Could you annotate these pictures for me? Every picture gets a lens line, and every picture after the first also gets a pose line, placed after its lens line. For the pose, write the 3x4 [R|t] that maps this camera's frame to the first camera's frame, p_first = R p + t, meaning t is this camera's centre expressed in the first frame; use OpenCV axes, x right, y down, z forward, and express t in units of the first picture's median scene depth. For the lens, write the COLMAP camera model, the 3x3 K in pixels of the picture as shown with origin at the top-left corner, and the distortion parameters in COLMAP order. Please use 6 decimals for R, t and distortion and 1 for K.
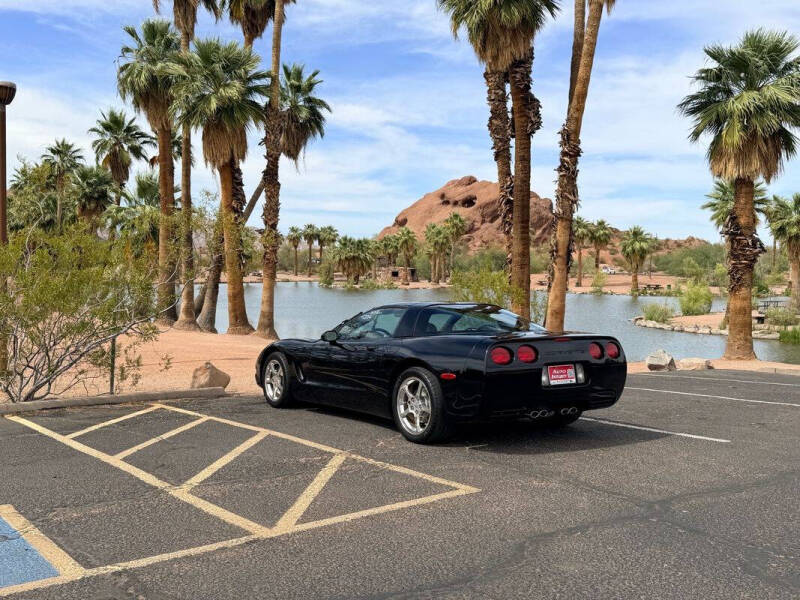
lens RADIAL K [[713.8, 0, 395.0], [0, 713.8, 310.3], [0, 0, 1]] dist [0.098634, -0.087586]
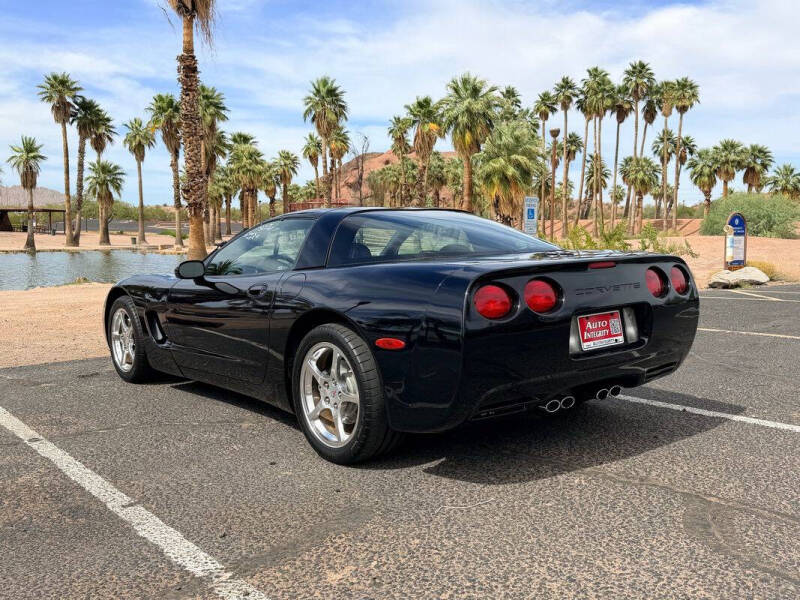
lens RADIAL K [[771.6, 0, 394.3], [0, 771.6, 301.5], [0, 0, 1]] dist [0.009271, 0.000000]
pose [[0.997350, -0.033541, 0.064554, 0.036612], [0.027308, 0.995091, 0.095122, 0.007849], [-0.067428, -0.093107, 0.993370, 0.396082]]
